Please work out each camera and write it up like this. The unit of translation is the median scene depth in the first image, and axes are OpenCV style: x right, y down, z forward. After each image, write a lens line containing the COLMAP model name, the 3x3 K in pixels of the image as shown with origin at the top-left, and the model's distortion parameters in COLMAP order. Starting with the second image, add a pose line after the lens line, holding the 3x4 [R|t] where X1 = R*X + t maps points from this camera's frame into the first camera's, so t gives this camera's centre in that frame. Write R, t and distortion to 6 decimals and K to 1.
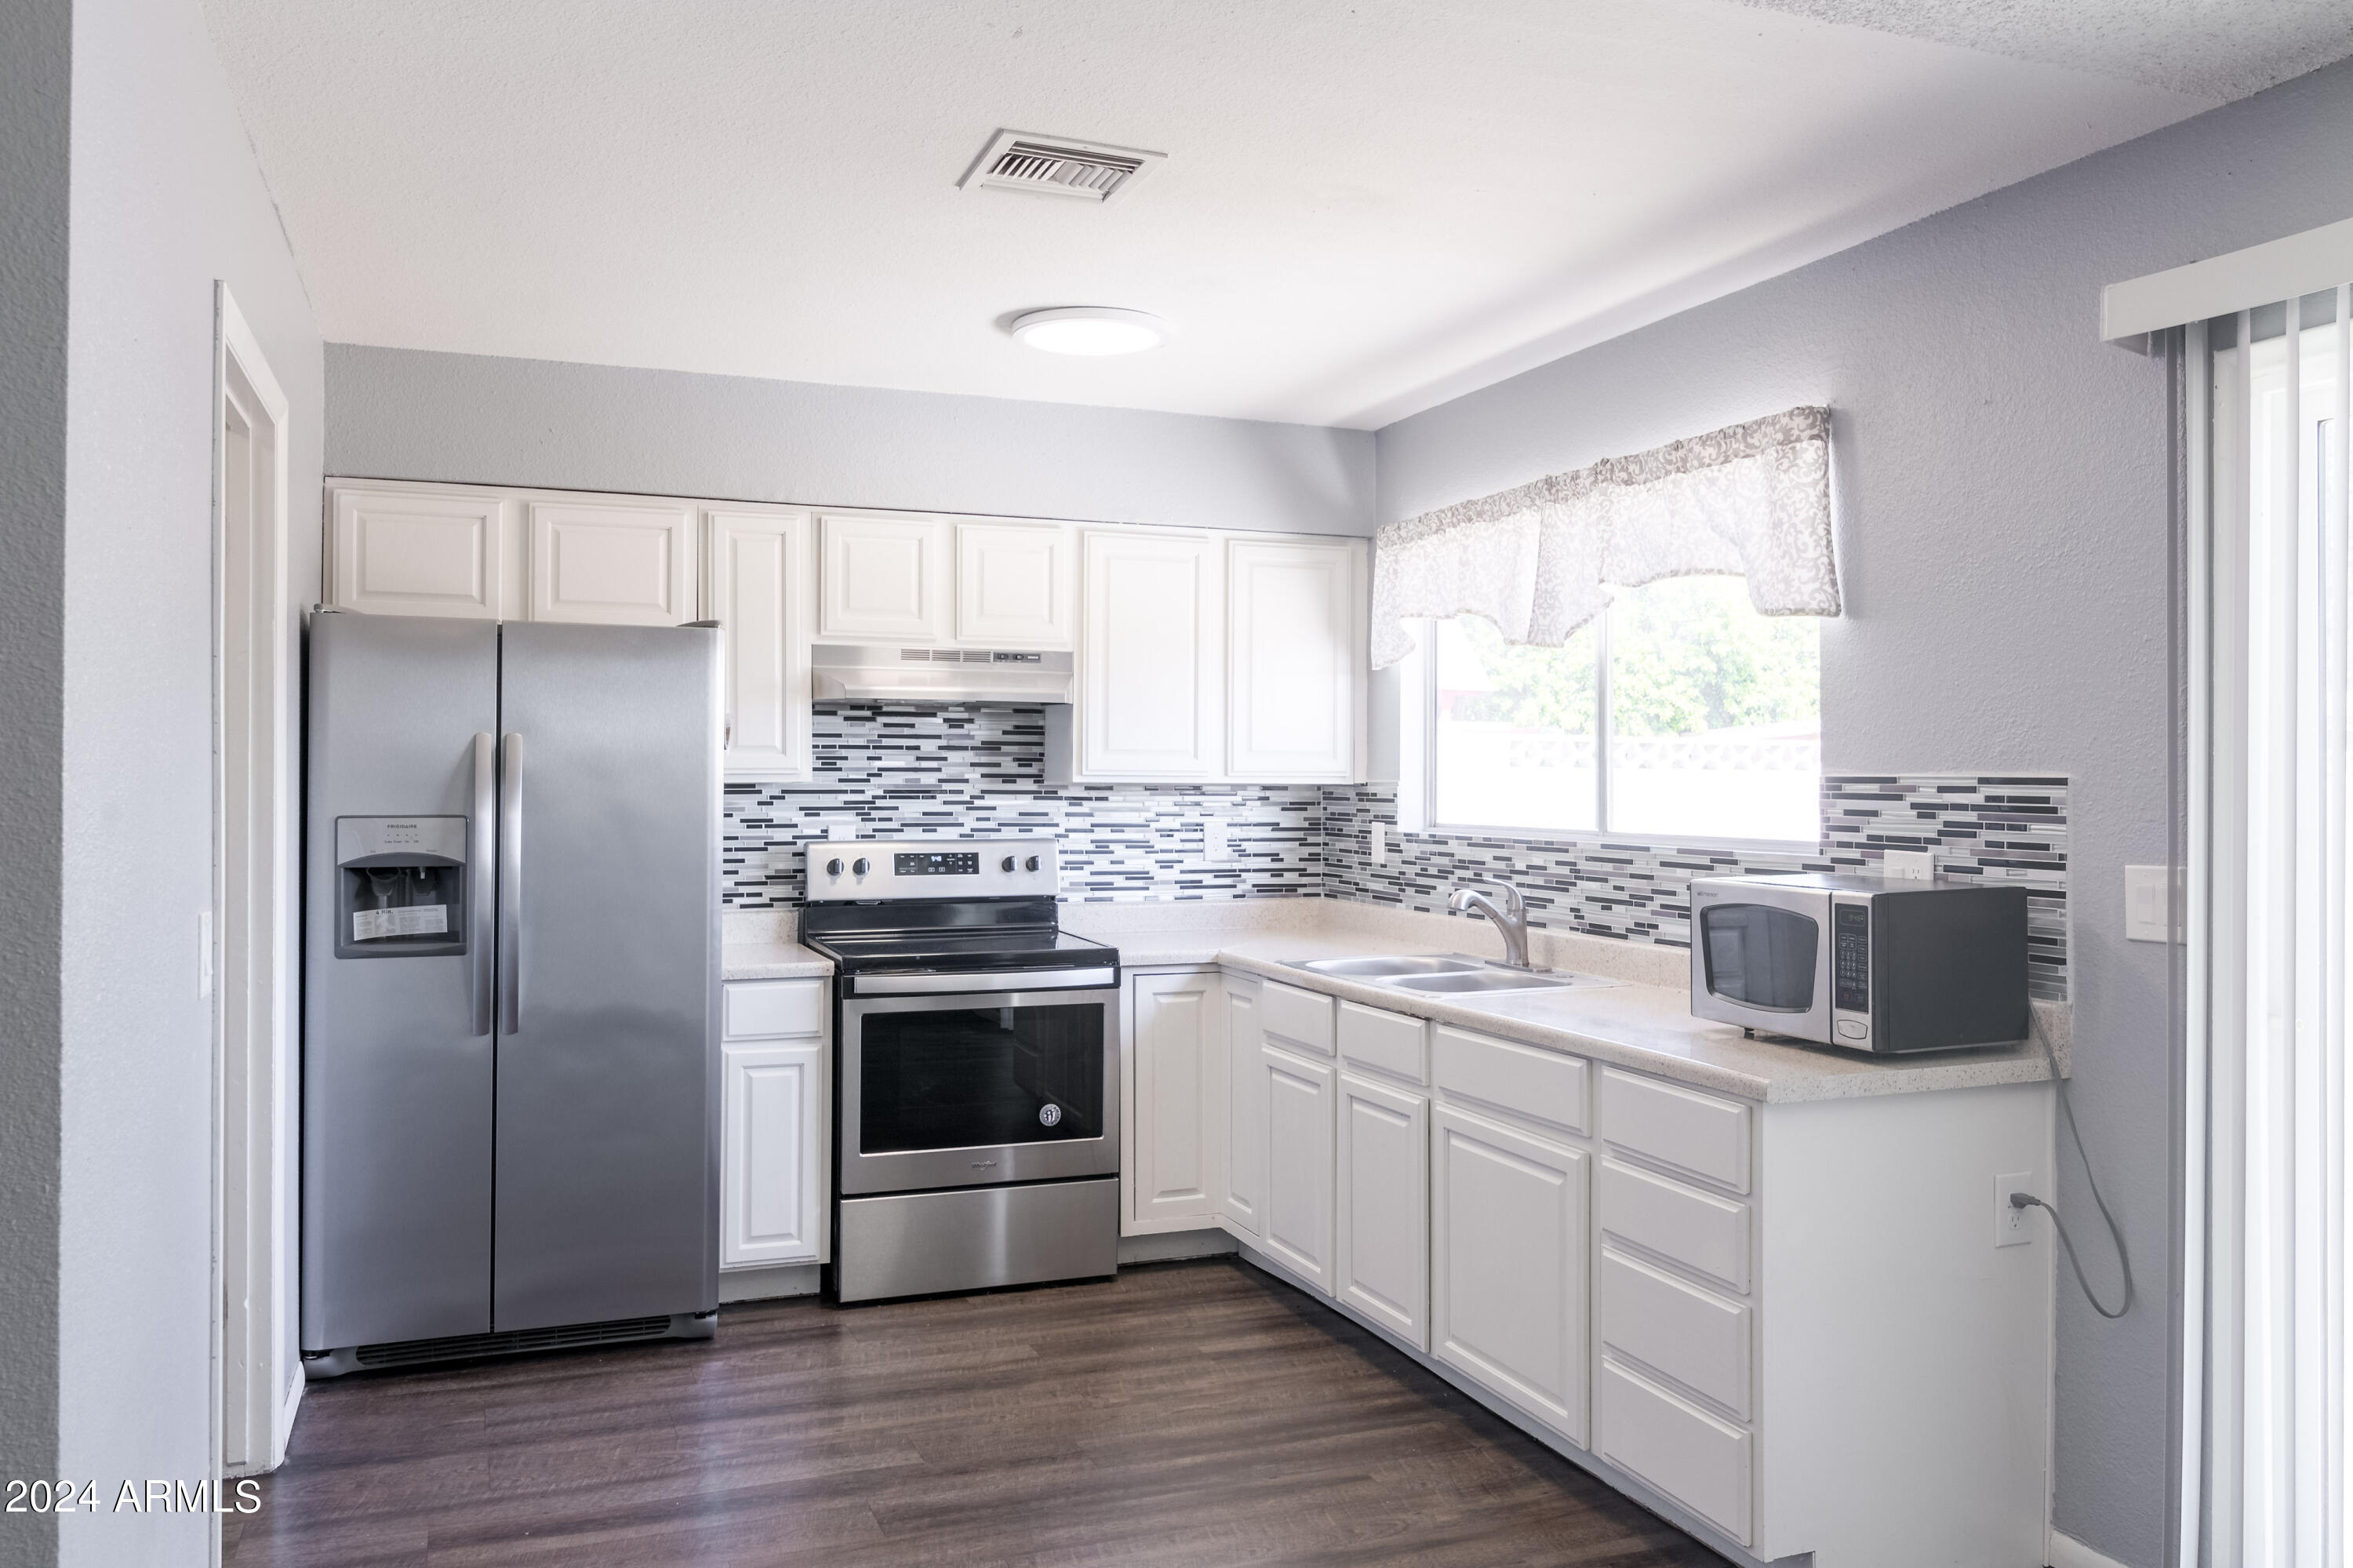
lens RADIAL K [[1789.9, 0, 1174.5], [0, 1789.9, 769.3], [0, 0, 1]] dist [0.009121, -0.007796]
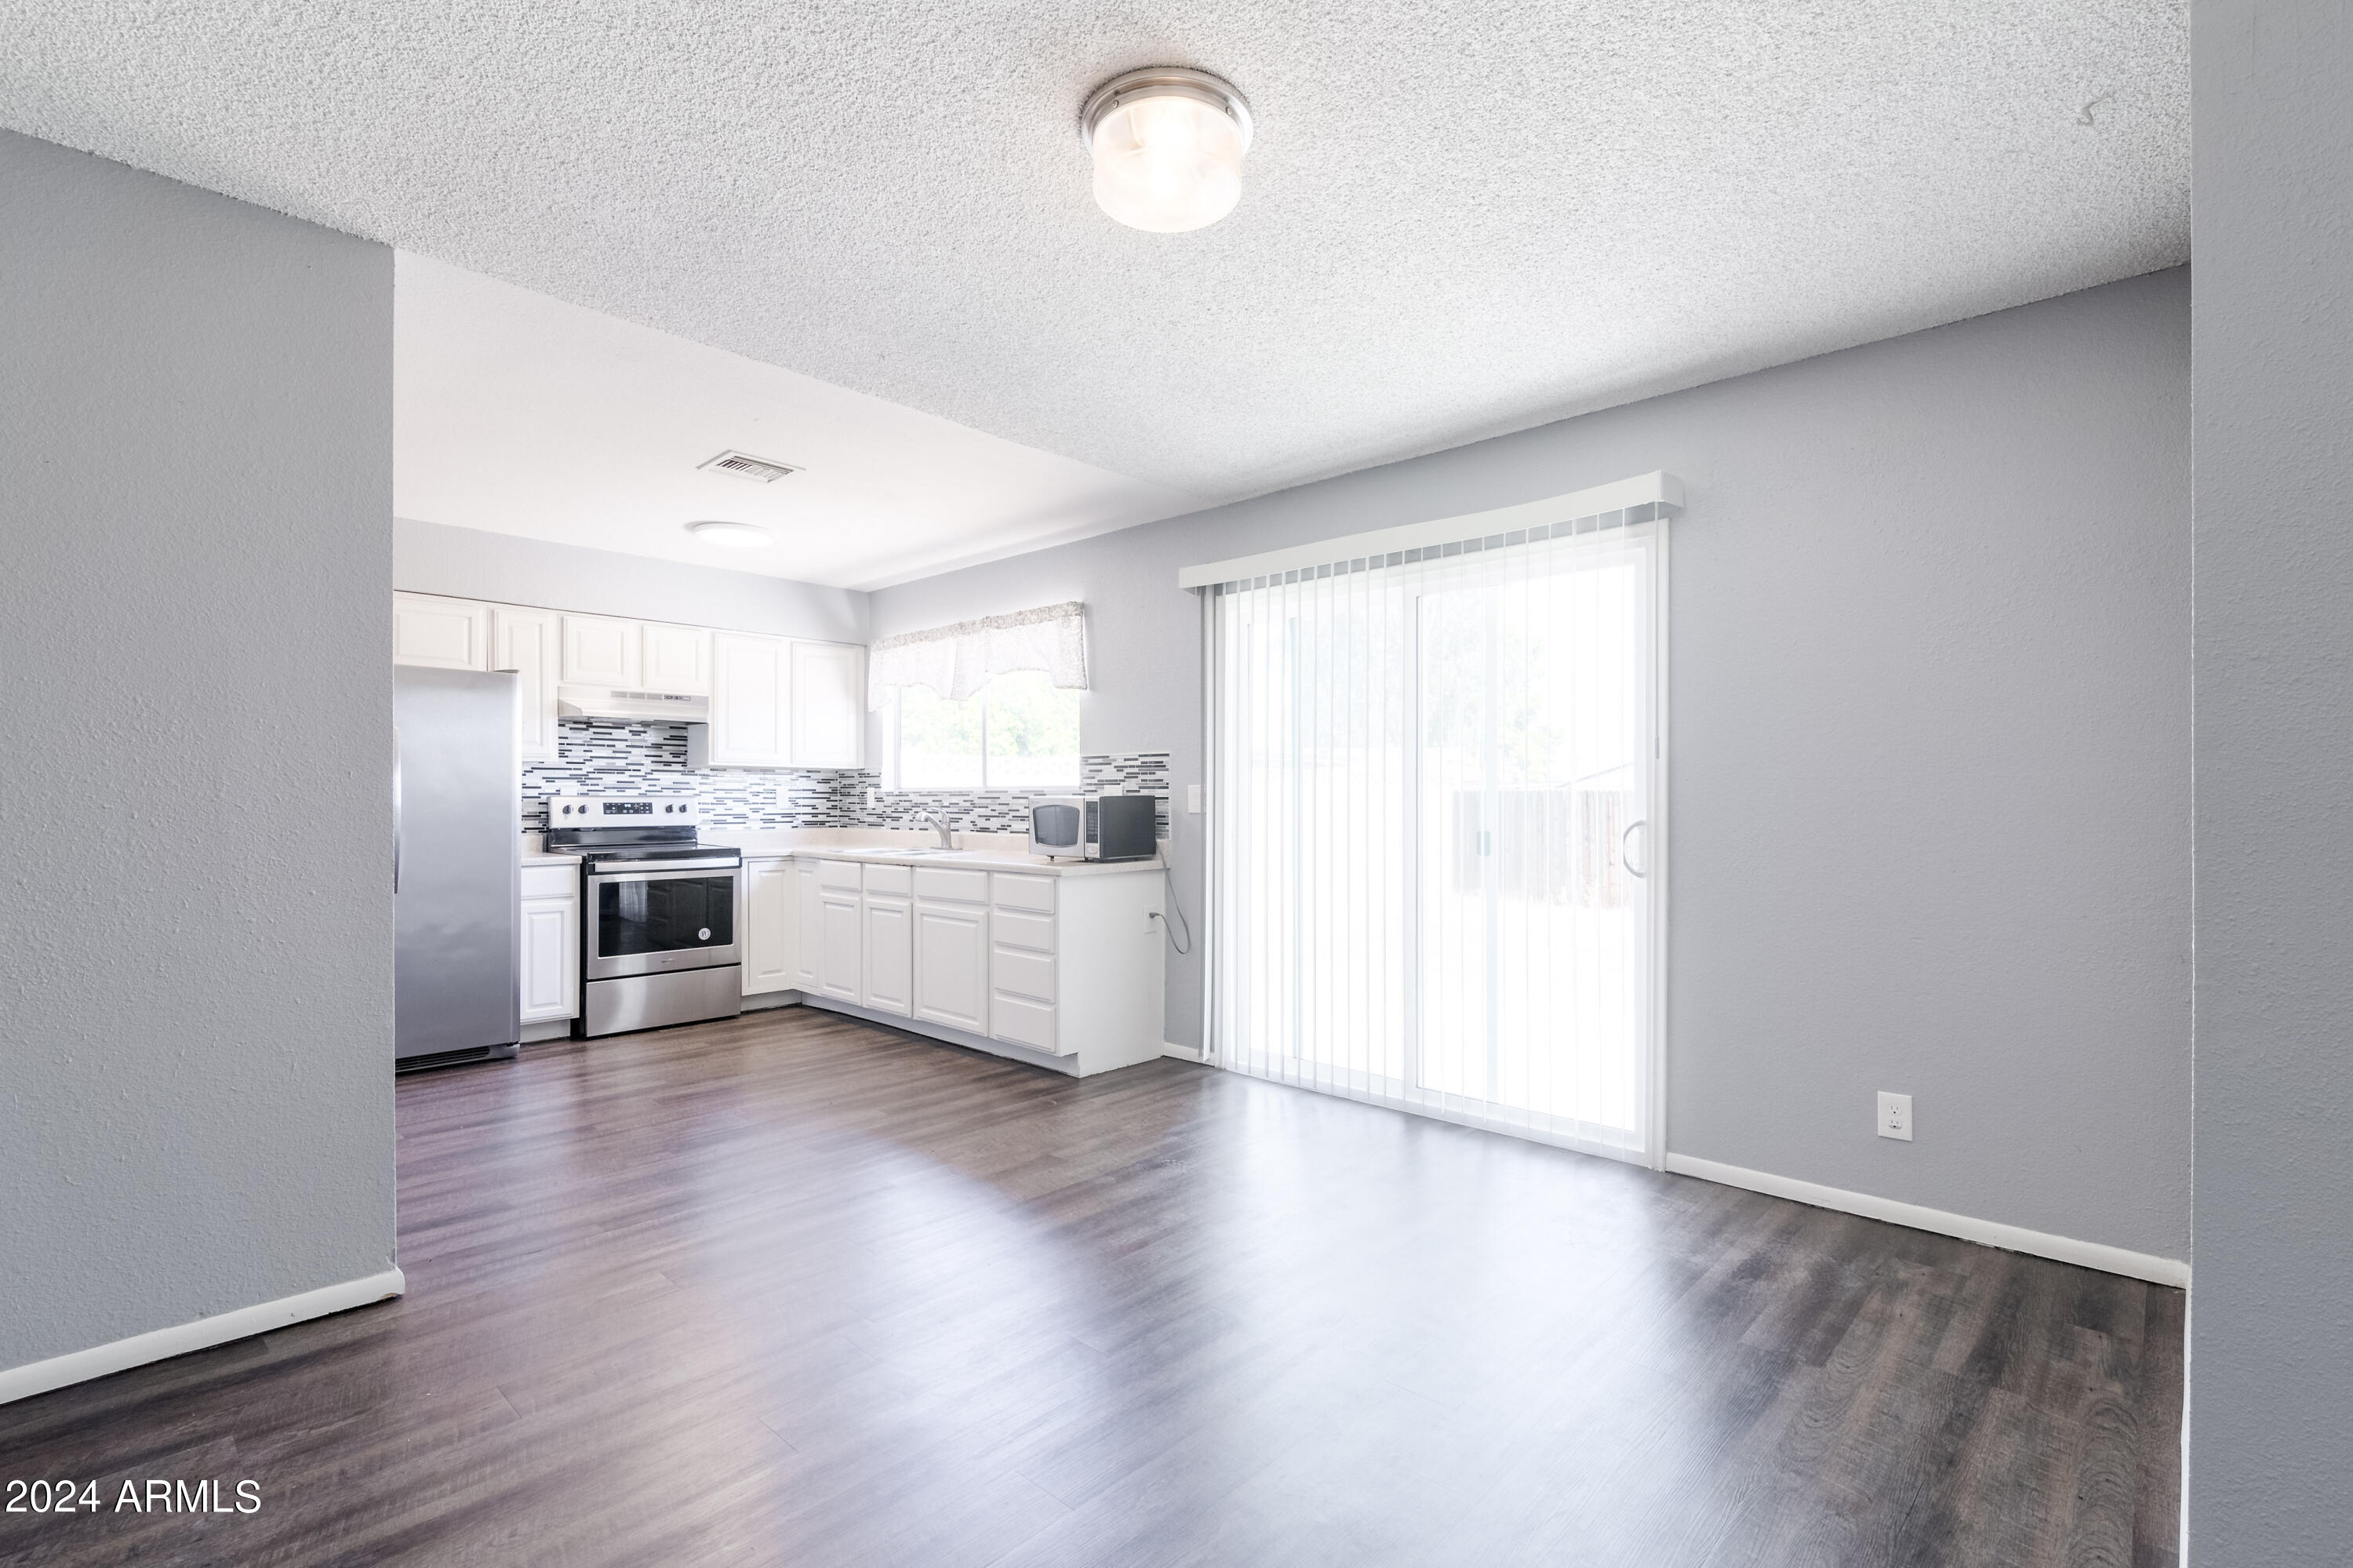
lens RADIAL K [[1055.1, 0, 1172.0], [0, 1055.1, 797.8], [0, 0, 1]] dist [0.001738, -0.000136]
pose [[0.905357, -0.003126, 0.424640, -0.106855], [-0.000553, 0.999963, 0.008539, 0.039712], [-0.424651, -0.007966, 0.905322, -0.278212]]
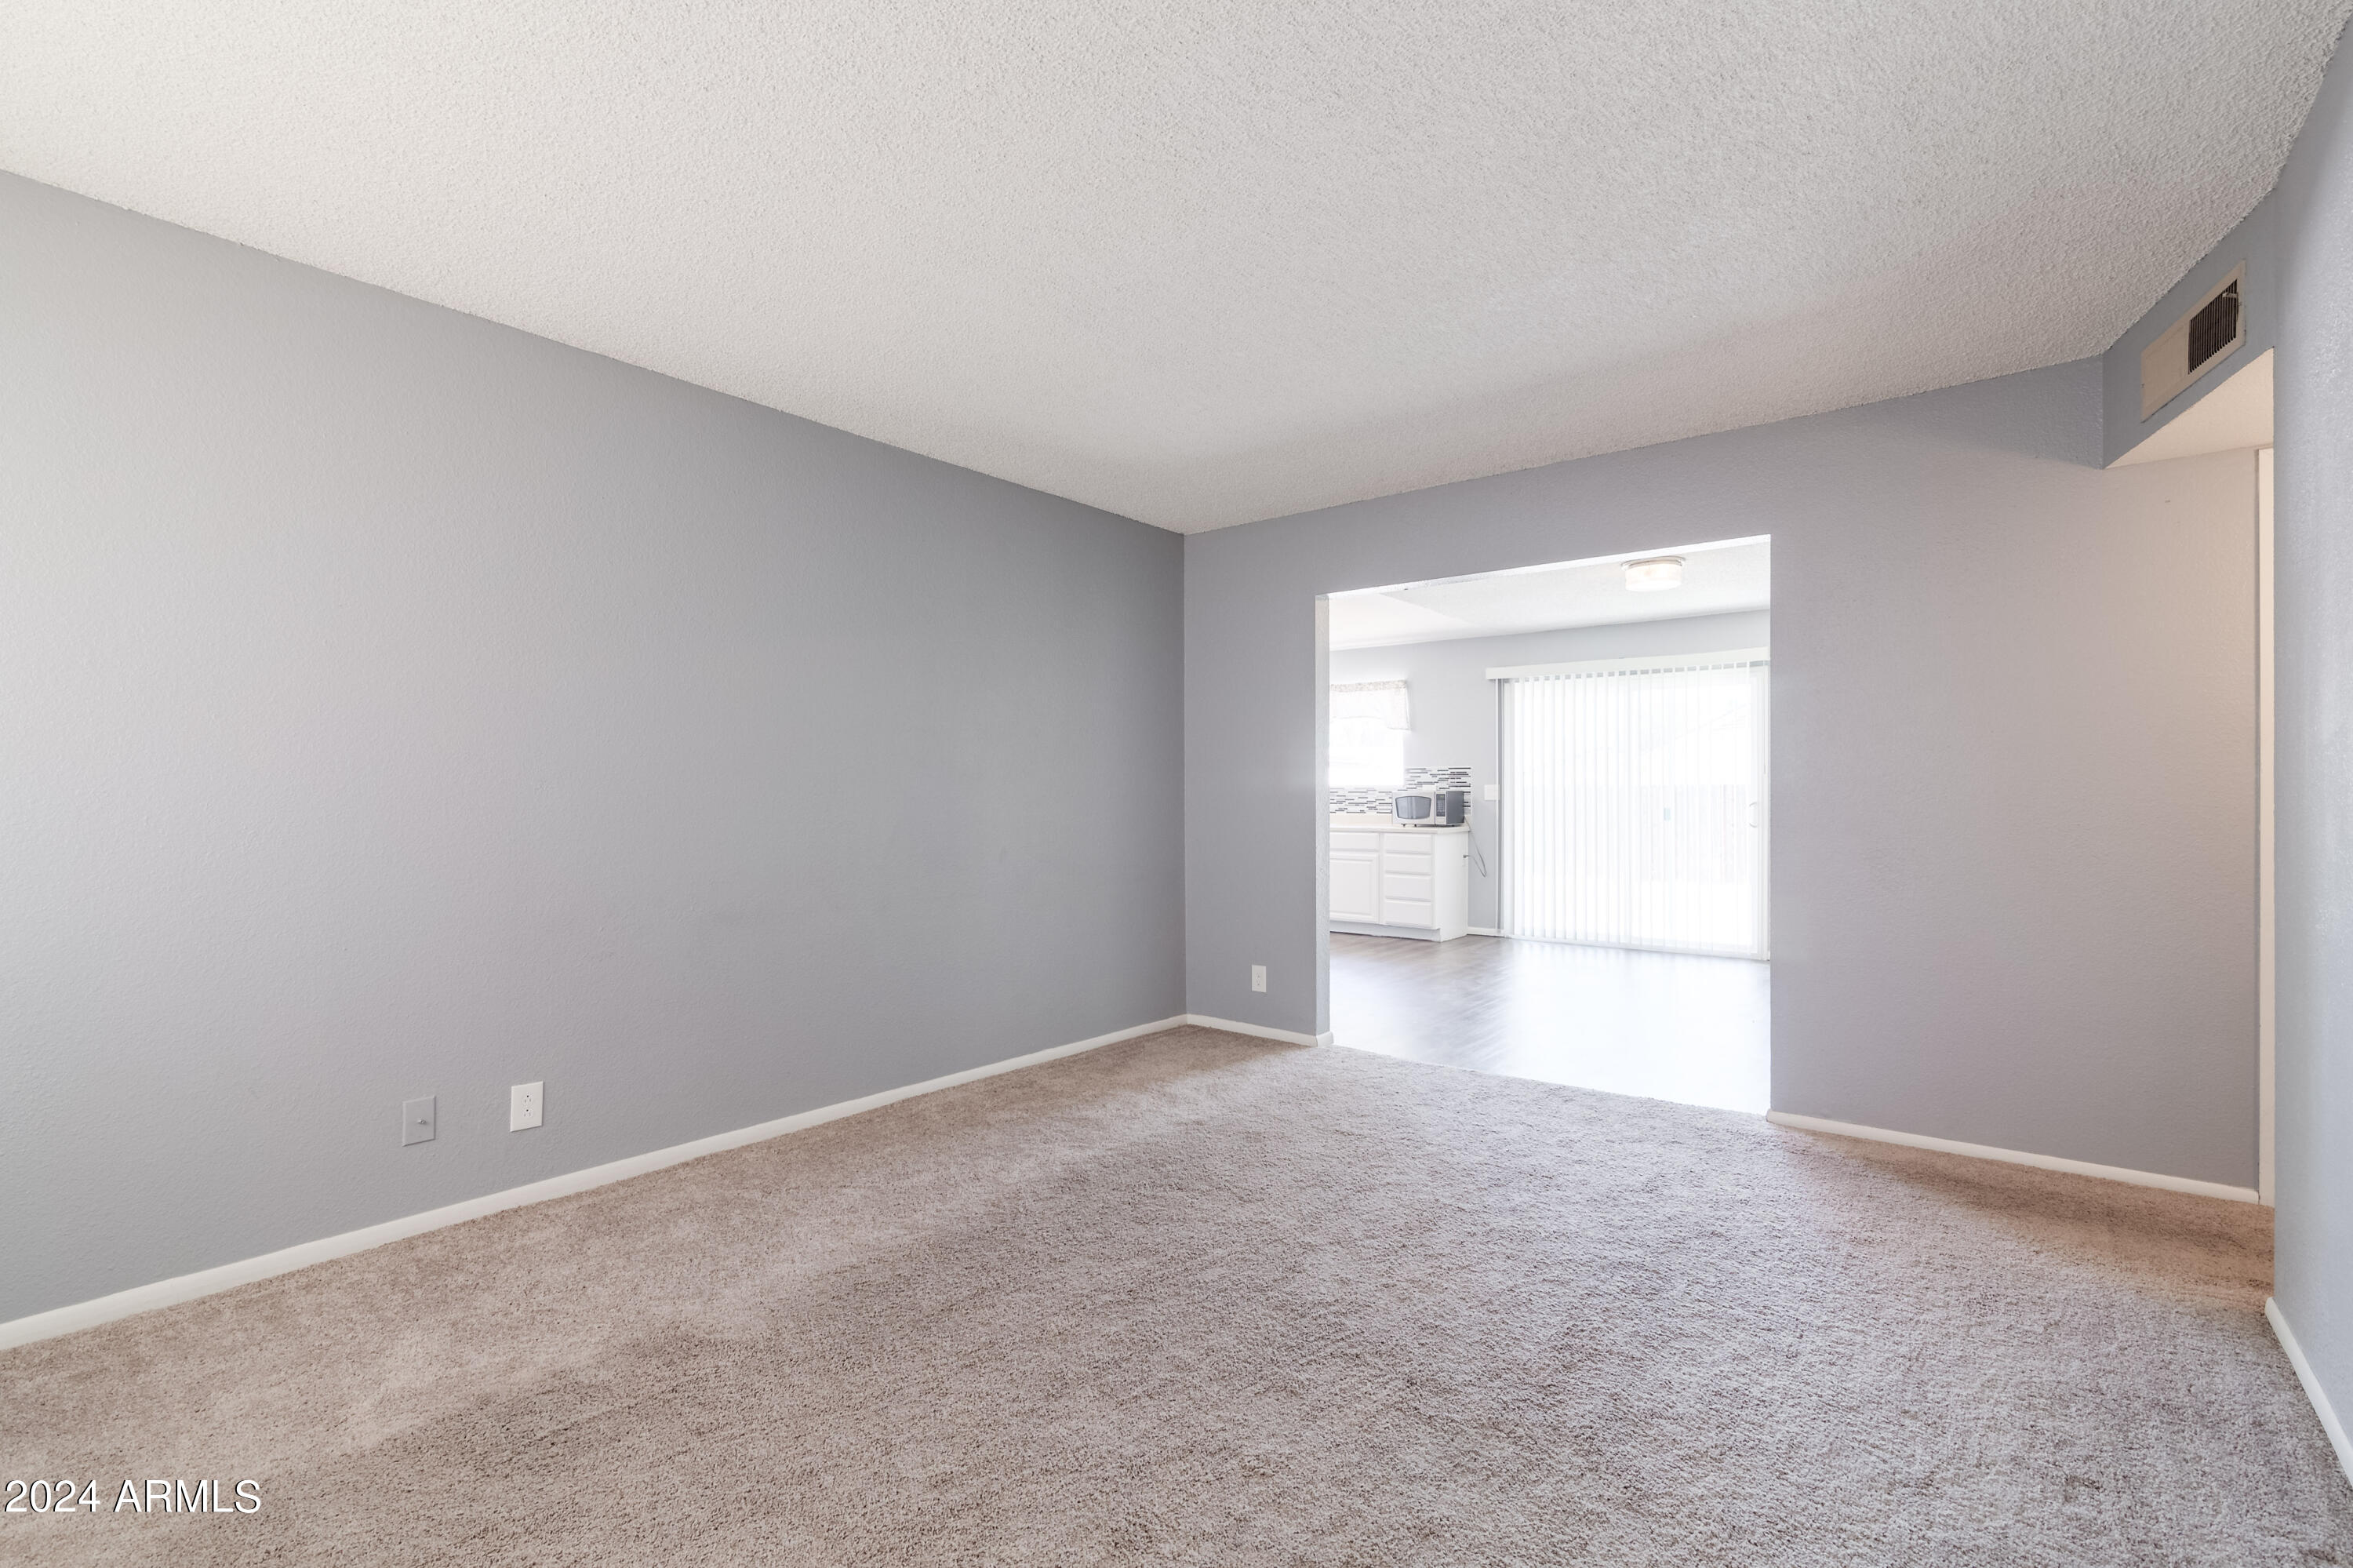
lens RADIAL K [[1055.1, 0, 1198.6], [0, 1055.1, 785.7], [0, 0, 1]] dist [0.001738, -0.000136]
pose [[0.856736, 0.000244, 0.515755, -1.095974], [0.000087, 1.000000, -0.000617, 0.038658], [-0.515755, 0.000574, 0.856736, -0.715577]]
